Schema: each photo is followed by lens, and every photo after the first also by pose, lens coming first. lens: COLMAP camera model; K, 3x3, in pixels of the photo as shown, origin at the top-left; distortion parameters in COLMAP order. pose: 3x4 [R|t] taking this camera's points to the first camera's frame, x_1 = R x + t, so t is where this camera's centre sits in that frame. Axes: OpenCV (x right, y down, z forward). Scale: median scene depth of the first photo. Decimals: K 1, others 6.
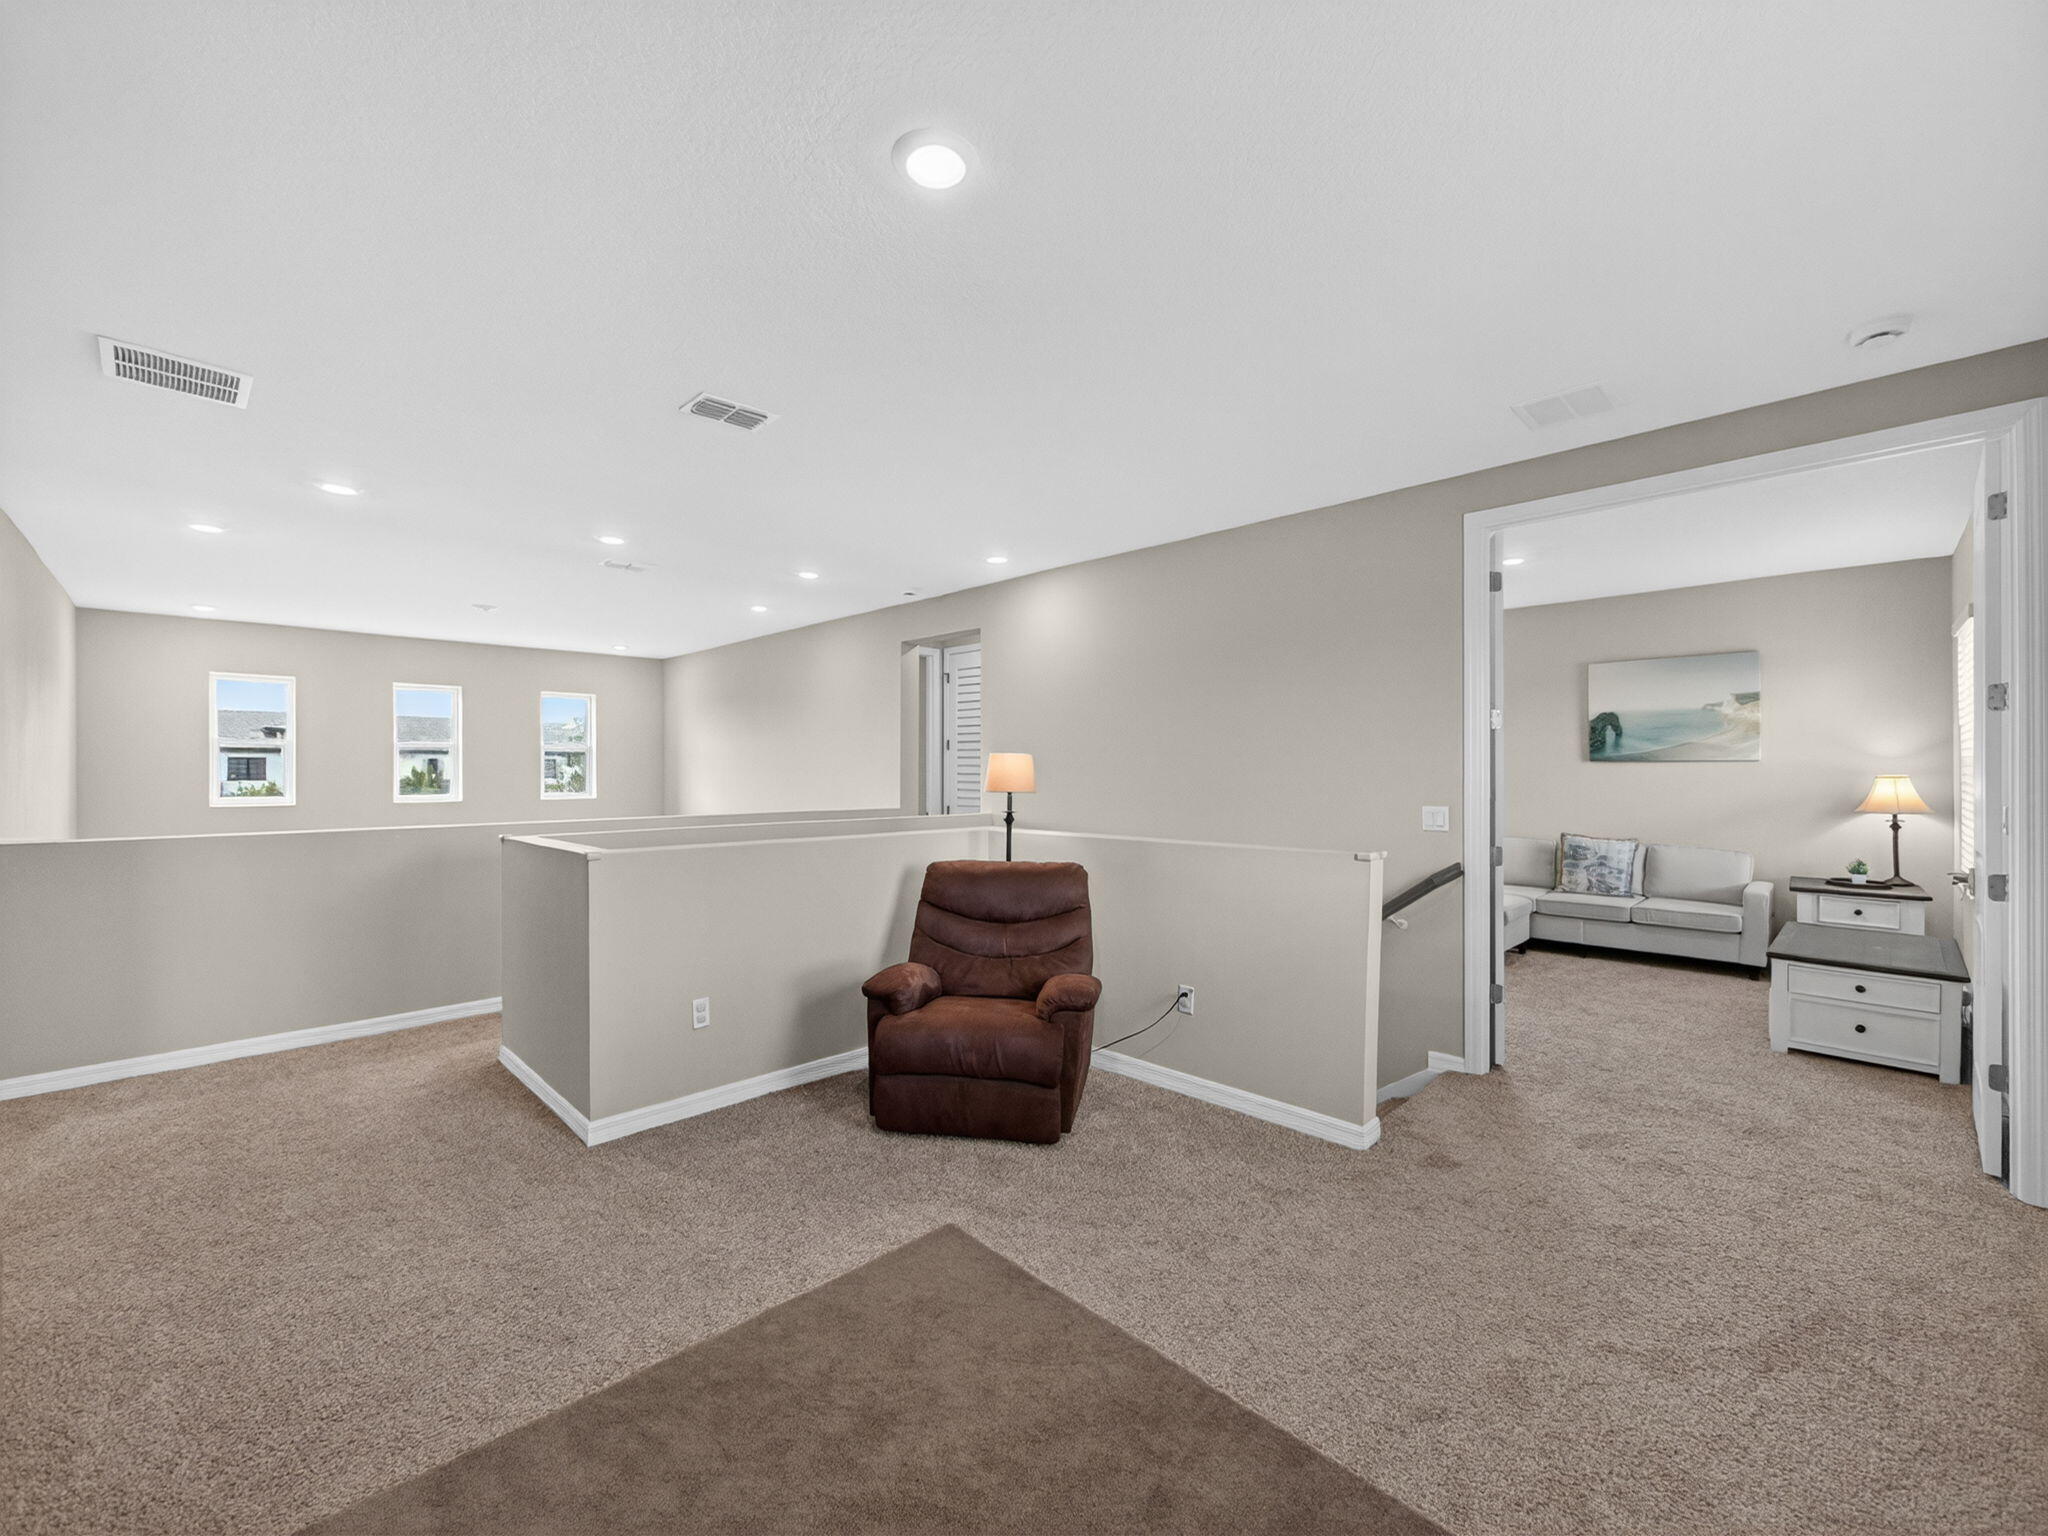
lens RADIAL K [[844.5, 0, 1010.2], [0, 844.5, 774.5], [0, 0, 1]] dist [0.000035, 0.000926]
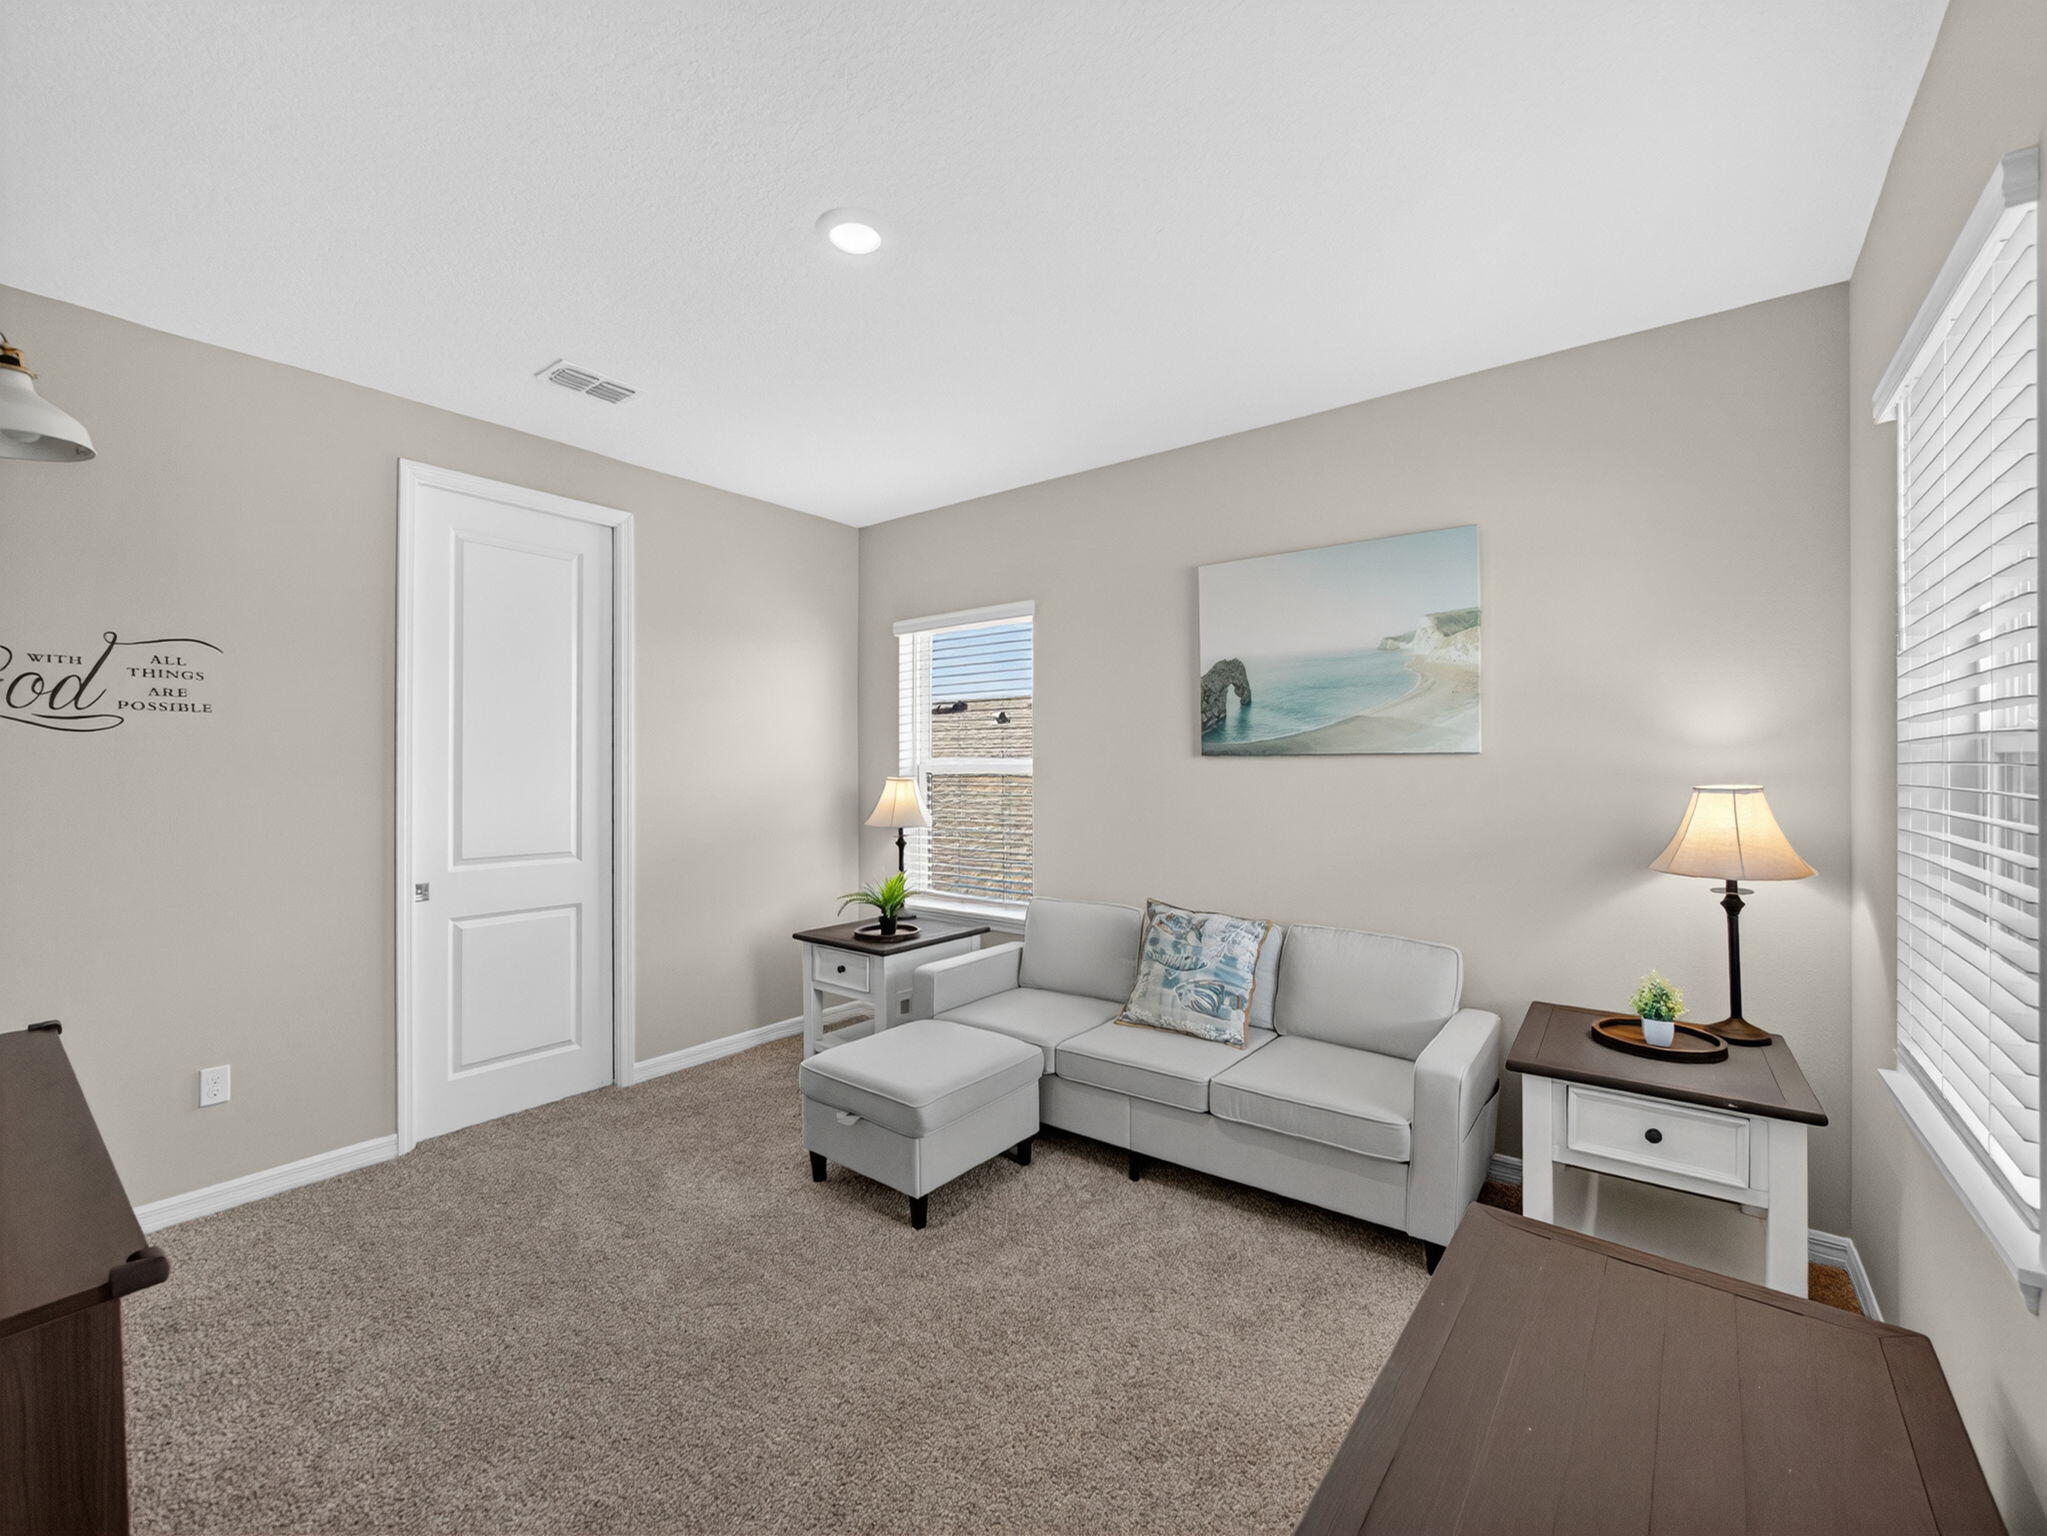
lens RADIAL K [[886.3, 0, 1025.1], [0, 886.3, 780.3], [0, 0, 1]] dist [0.008072, 0.000358]
pose [[0.988339, 0.004179, 0.152209, 0.549252], [-0.003658, 0.999986, -0.003704, 0.001516], [-0.152223, 0.003104, 0.988341, 0.535893]]
